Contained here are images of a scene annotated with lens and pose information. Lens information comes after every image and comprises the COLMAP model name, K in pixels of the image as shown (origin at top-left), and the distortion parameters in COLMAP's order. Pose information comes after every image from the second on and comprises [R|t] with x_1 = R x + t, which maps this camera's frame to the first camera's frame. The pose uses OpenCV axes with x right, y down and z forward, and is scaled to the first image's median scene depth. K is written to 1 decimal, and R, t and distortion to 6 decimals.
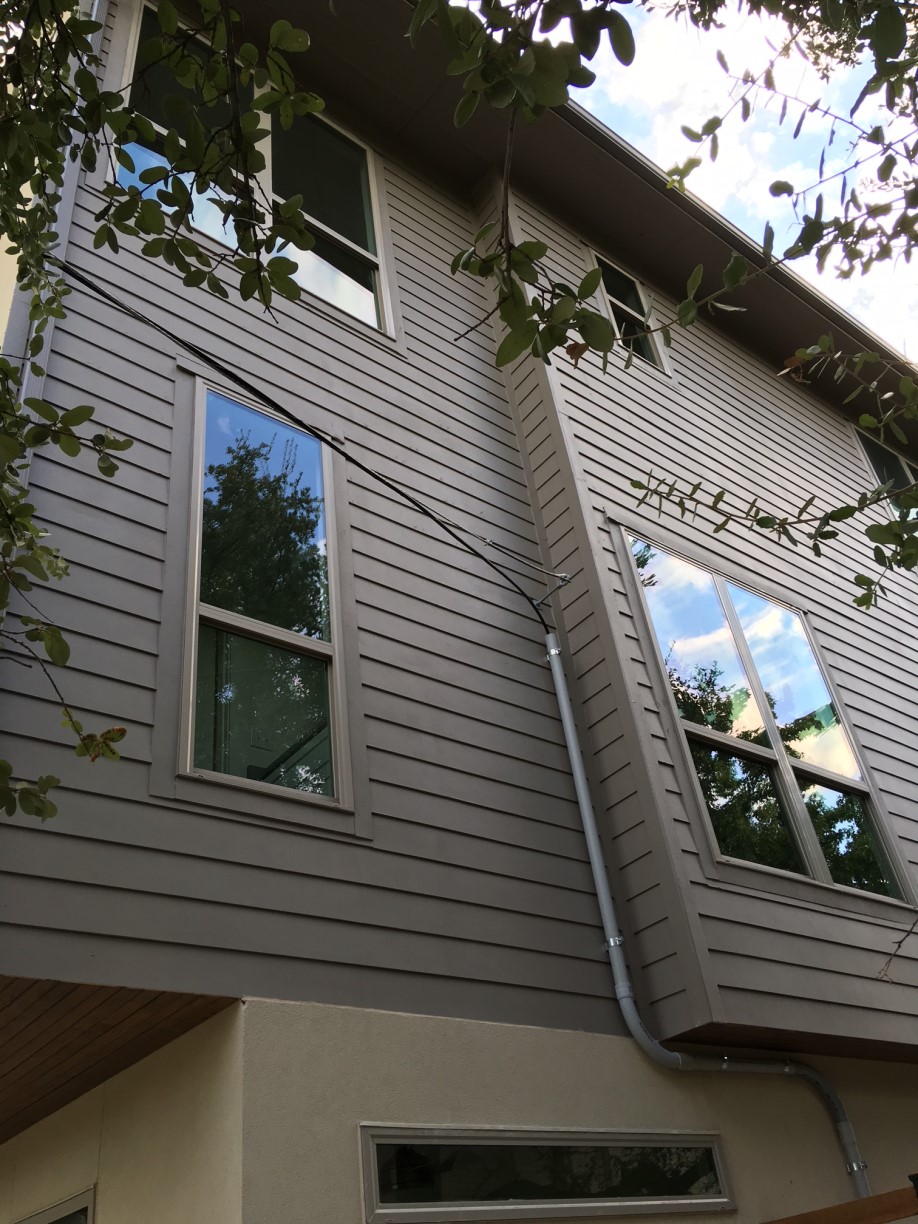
lens RADIAL K [[1045.0, 0, 460.2], [0, 1045.0, 604.8], [0, 0, 1]] dist [0.119320, -0.184339]
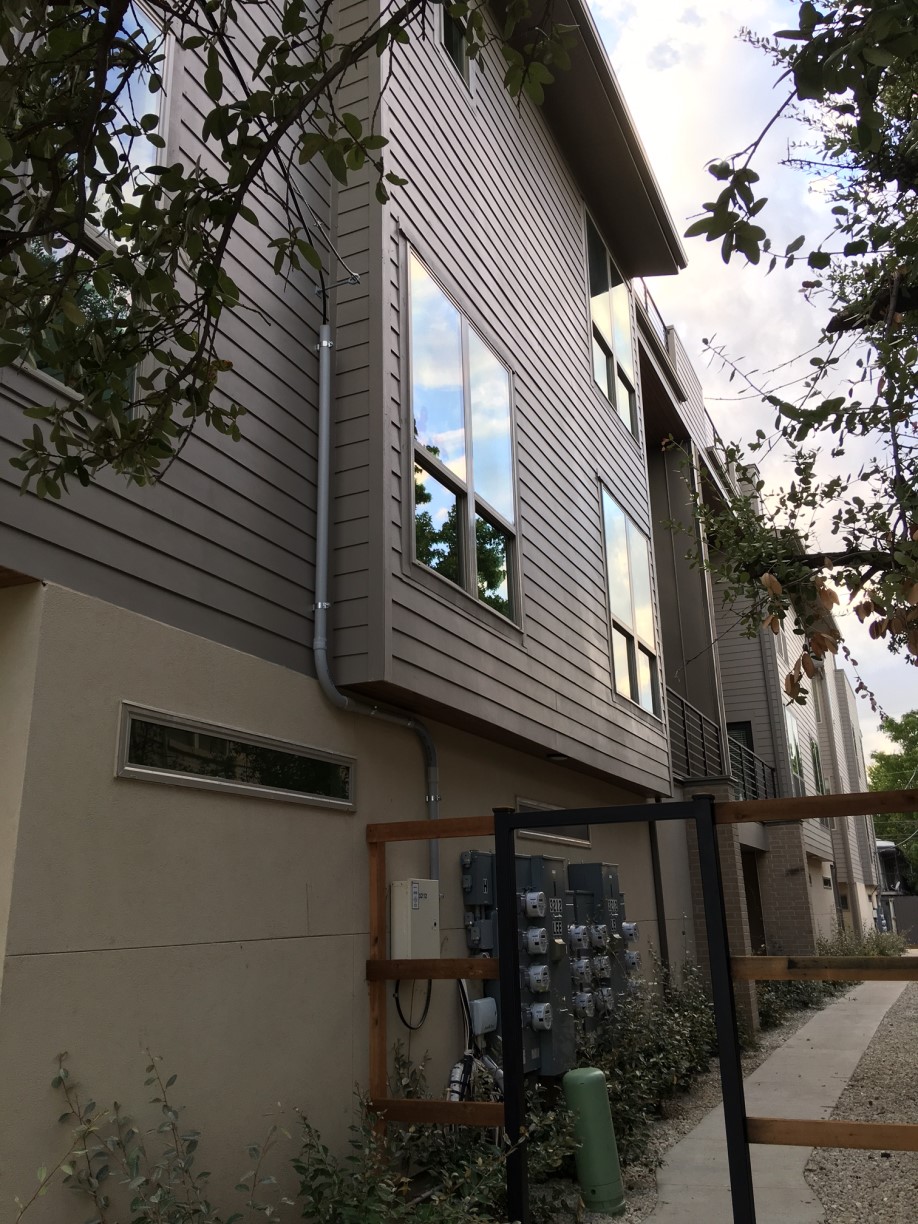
lens RADIAL K [[1045.0, 0, 460.2], [0, 1045.0, 604.8], [0, 0, 1]] dist [0.119320, -0.184339]
pose [[0.880898, 0.226399, 0.415647, -0.206347], [-0.341598, 0.911965, 0.227223, -0.003212], [-0.327613, -0.342145, 0.880685, -0.089097]]
